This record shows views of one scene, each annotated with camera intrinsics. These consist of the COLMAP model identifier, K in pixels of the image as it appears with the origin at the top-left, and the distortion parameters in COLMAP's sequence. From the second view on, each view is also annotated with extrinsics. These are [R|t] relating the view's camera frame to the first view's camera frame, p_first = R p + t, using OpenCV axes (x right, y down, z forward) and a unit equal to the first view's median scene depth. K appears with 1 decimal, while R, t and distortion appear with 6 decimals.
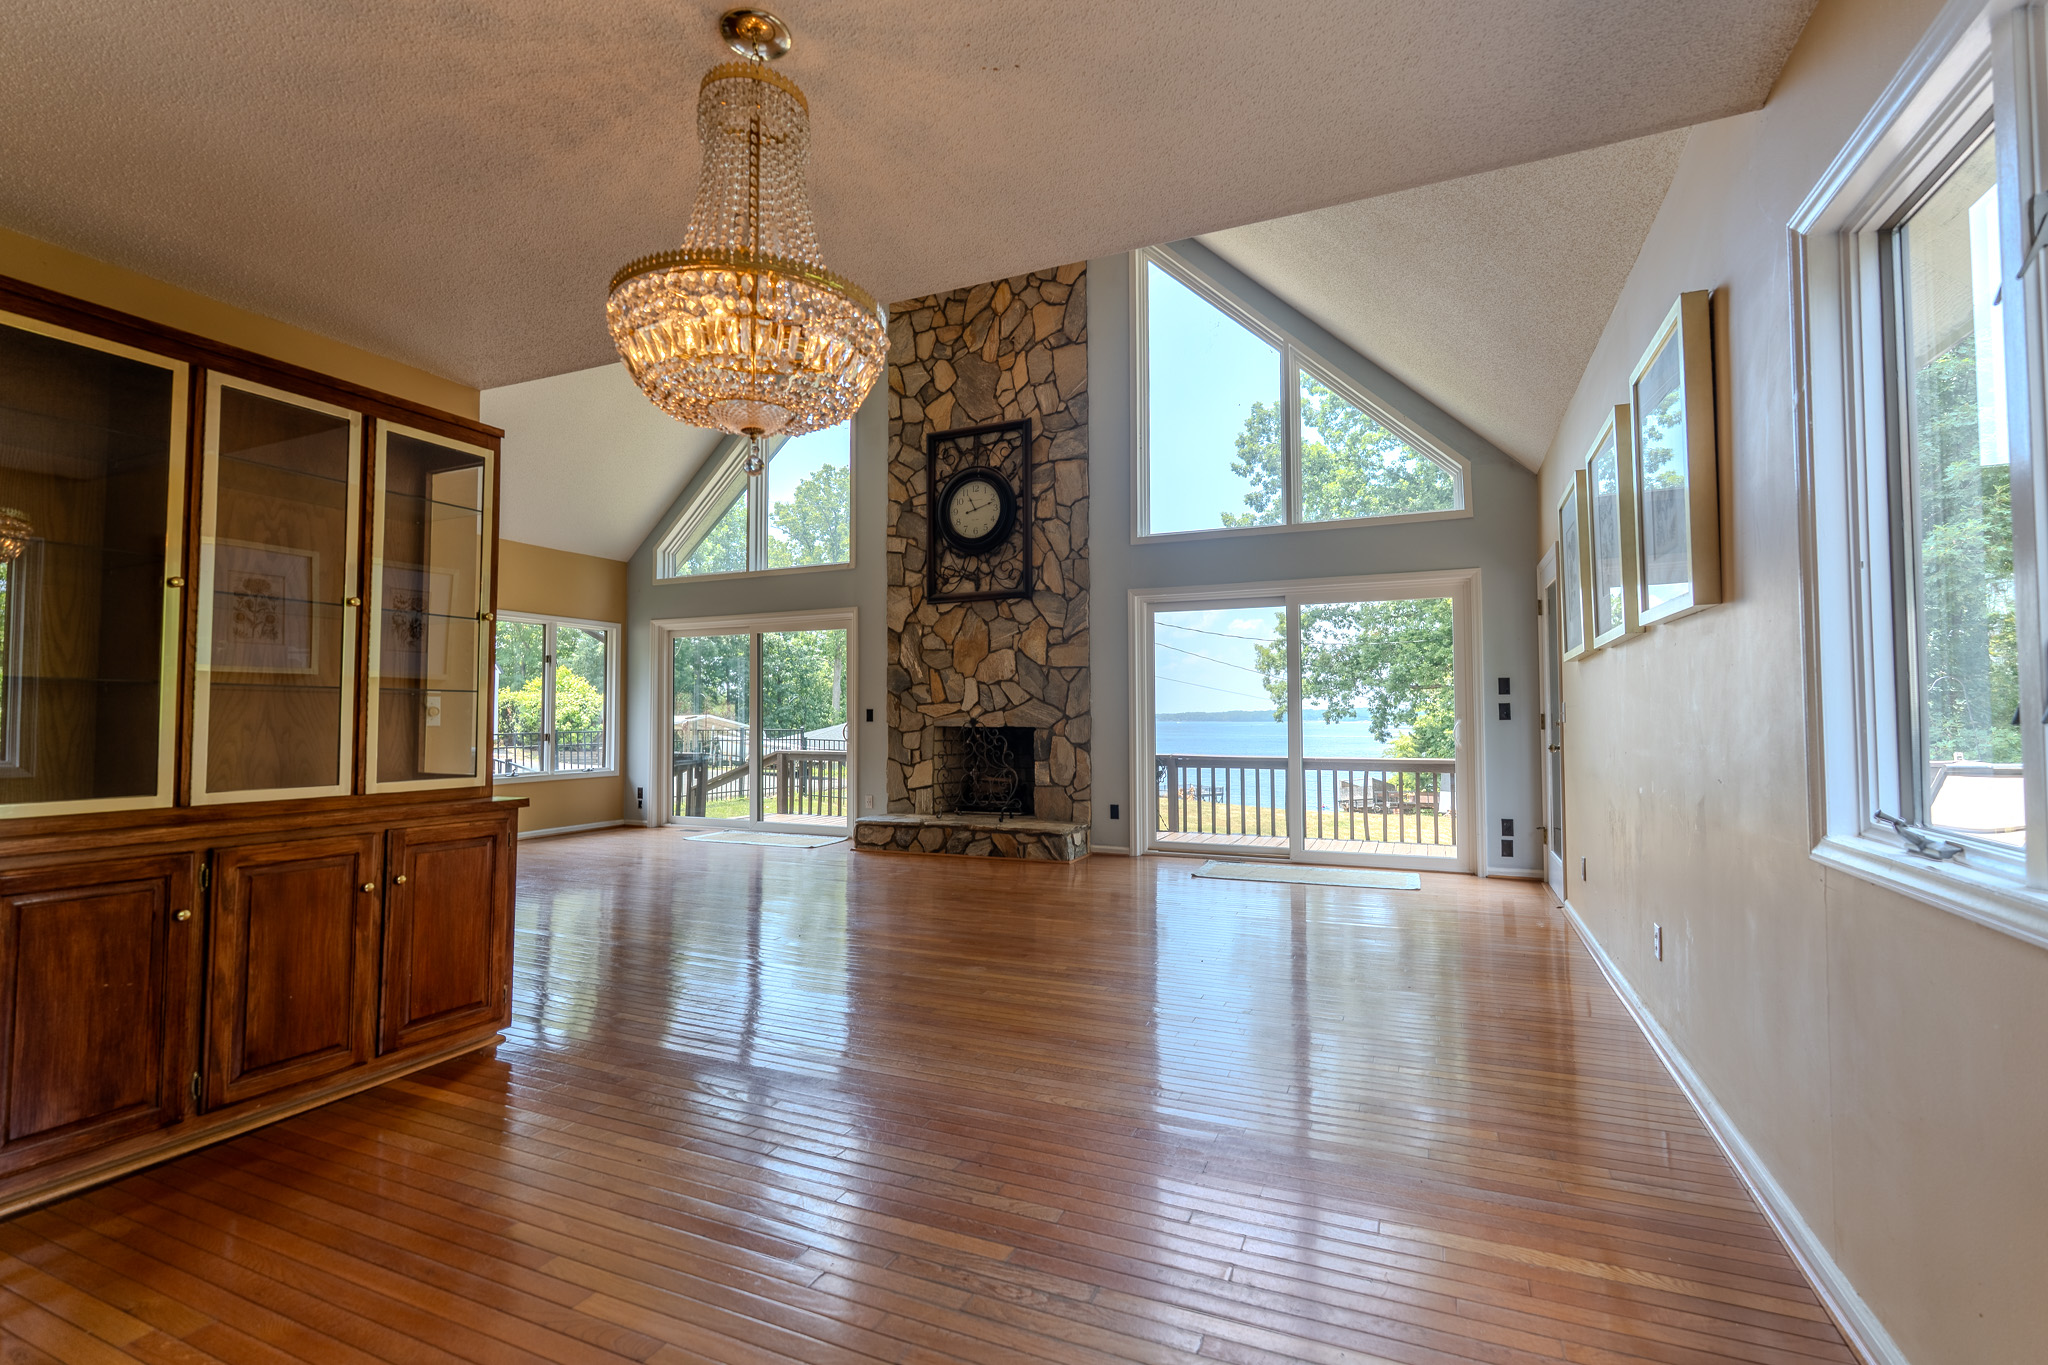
lens RADIAL K [[899.5, 0, 1024.0], [0, 899.5, 682.5], [0, 0, 1]] dist [-0.000796, -0.000573]
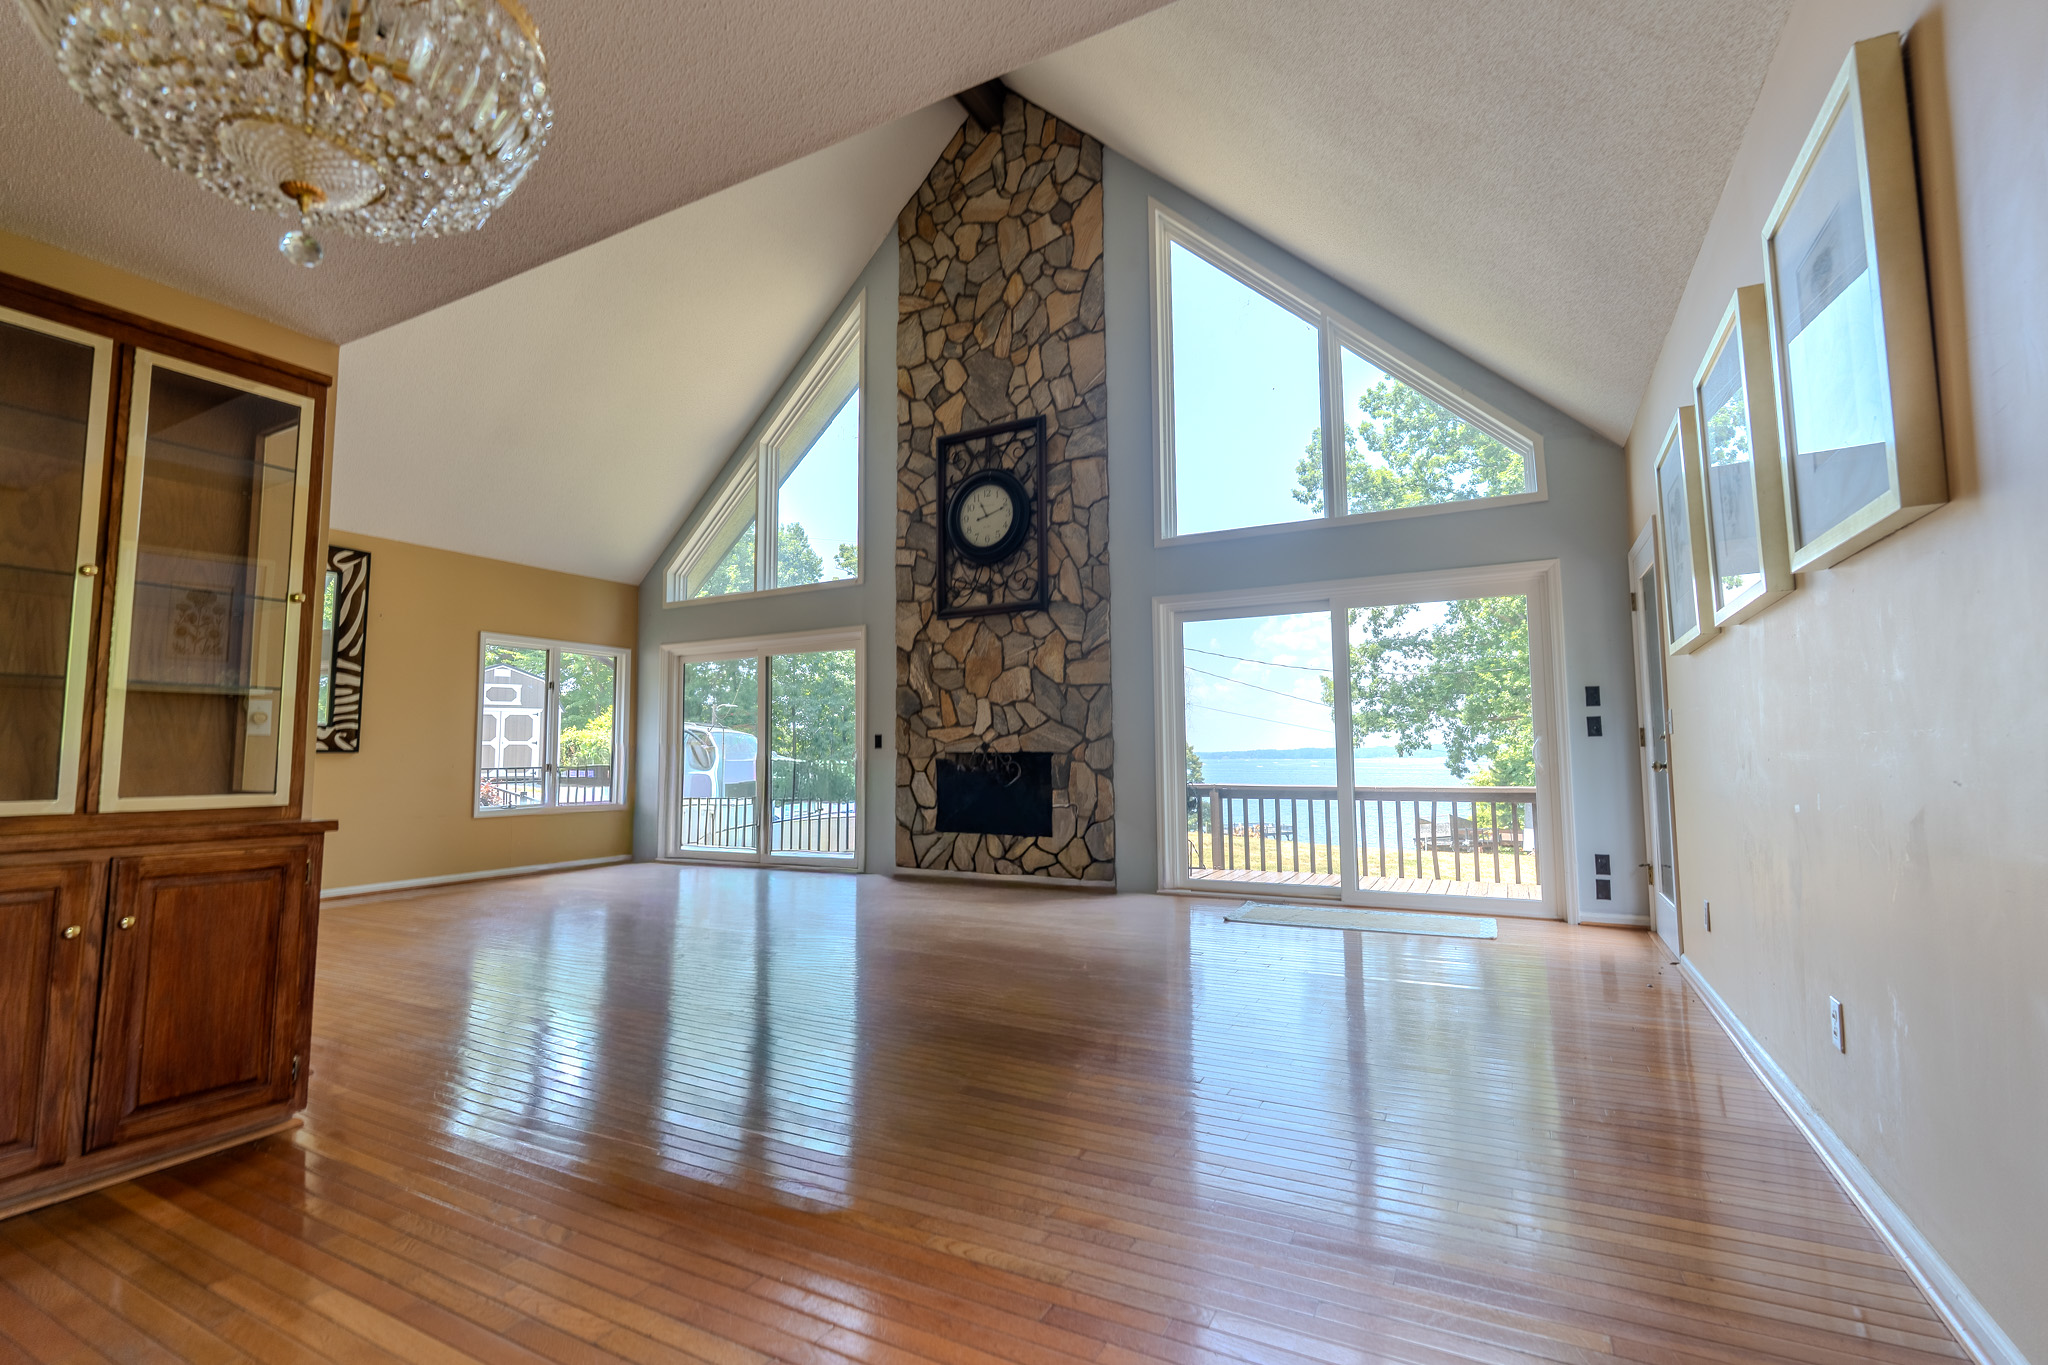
lens RADIAL K [[905.3, 0, 1020.1], [0, 905.3, 682.1], [0, 0, 1]] dist [-0.002289, -0.000008]
pose [[0.997375, -0.011451, -0.071492, 0.044856], [0.008526, 0.999119, -0.041096, 0.016427], [0.071899, 0.040378, 0.996594, 0.087627]]
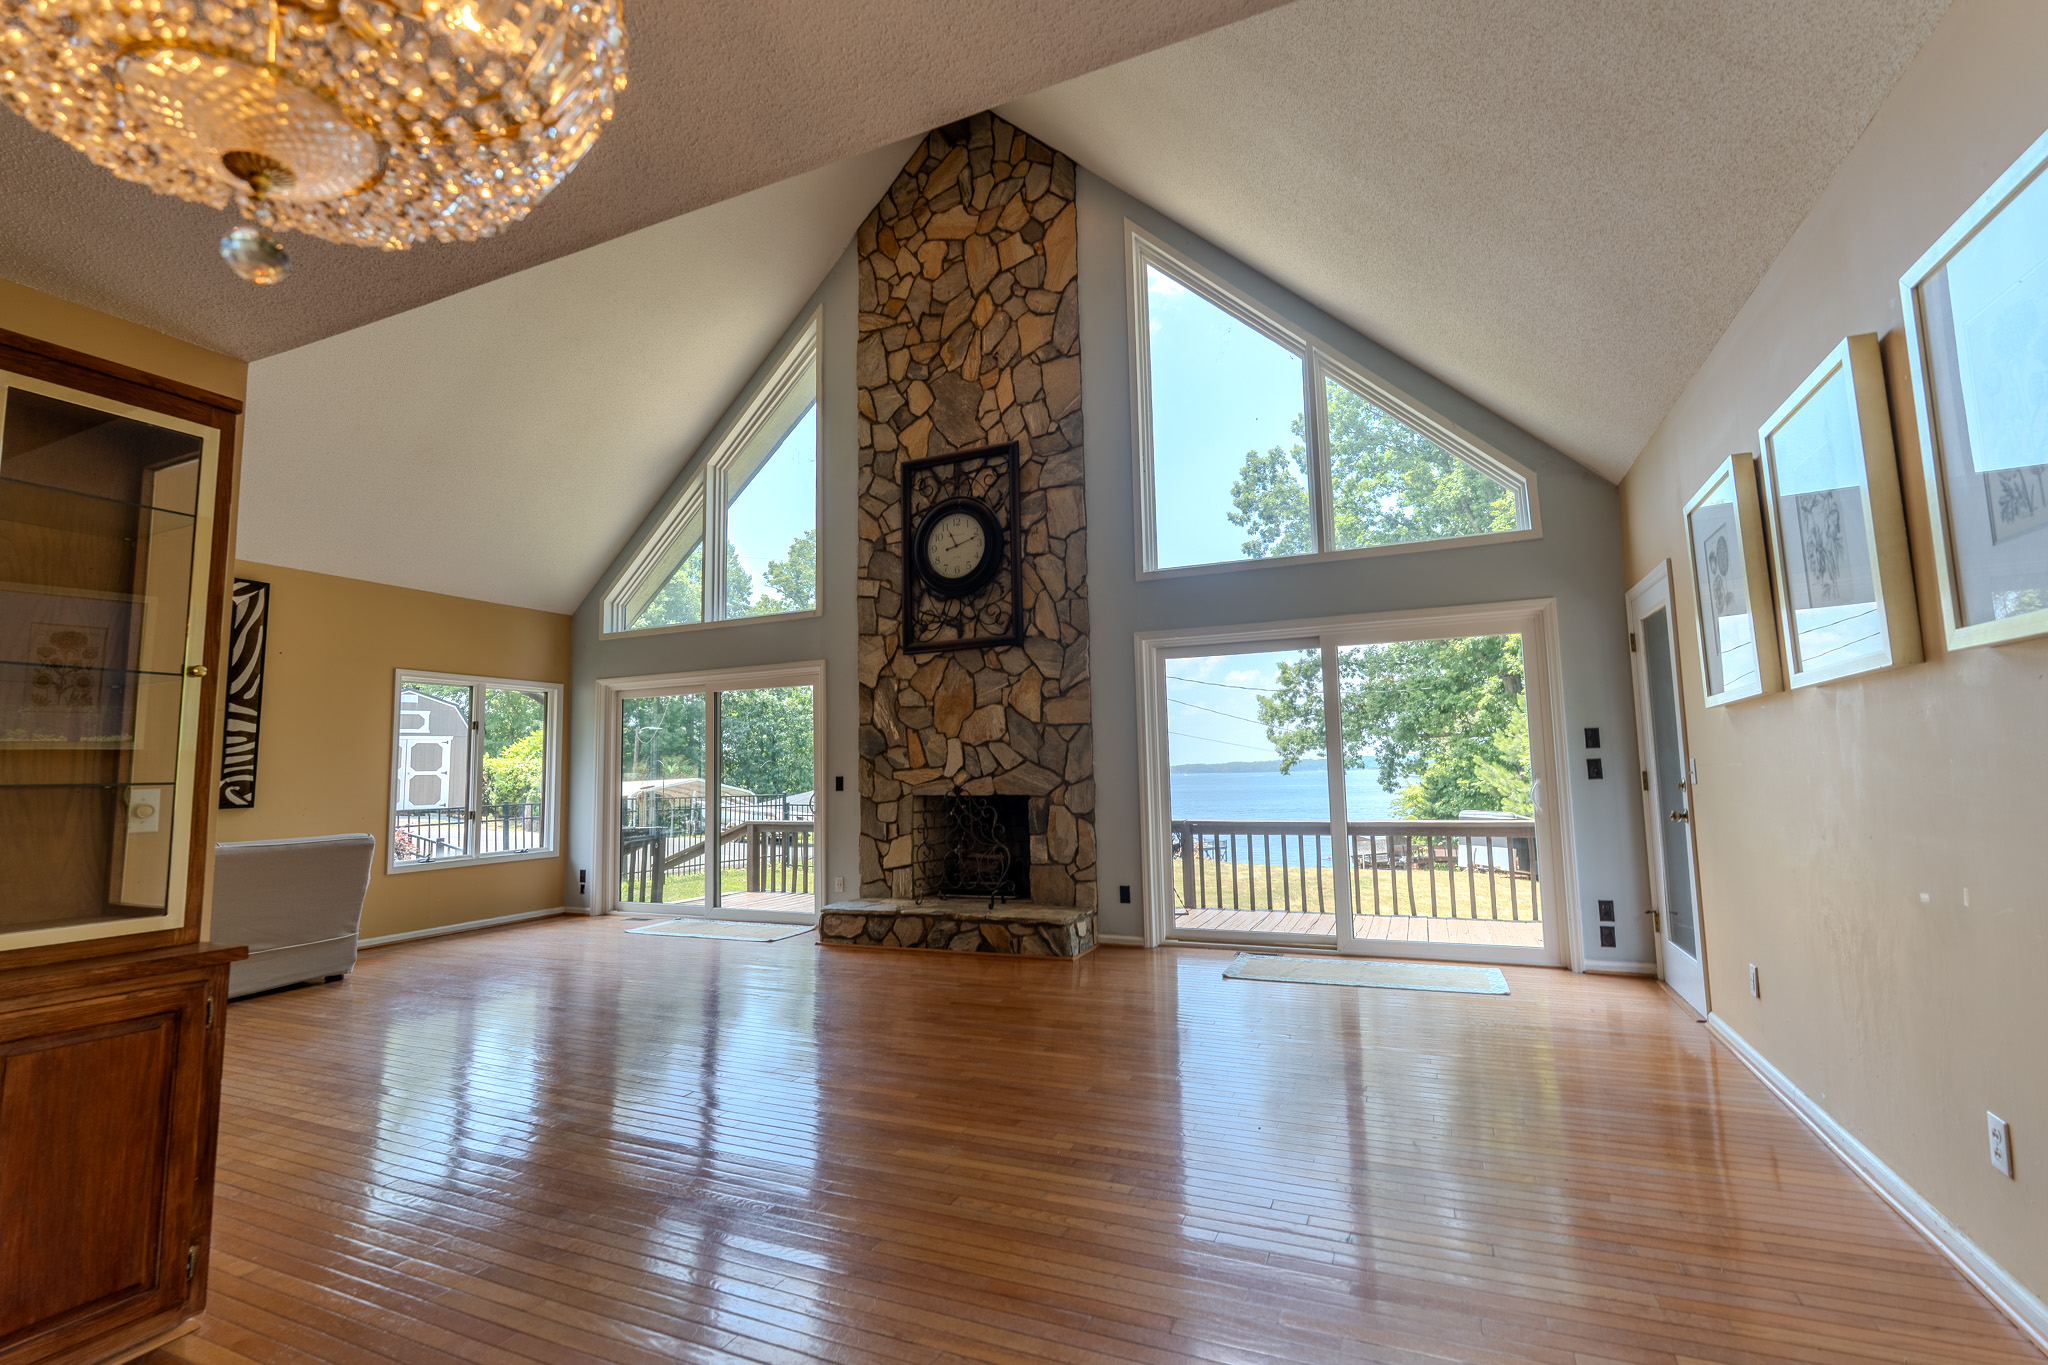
lens RADIAL K [[914.7, 0, 1025.1], [0, 914.7, 685.1], [0, 0, 1]] dist [-0.001488, -0.000722]
pose [[0.999820, -0.018497, 0.004210, 0.006329], [0.018710, 0.998154, -0.057778, -0.004505], [-0.003134, 0.057847, 0.998321, 0.122056]]
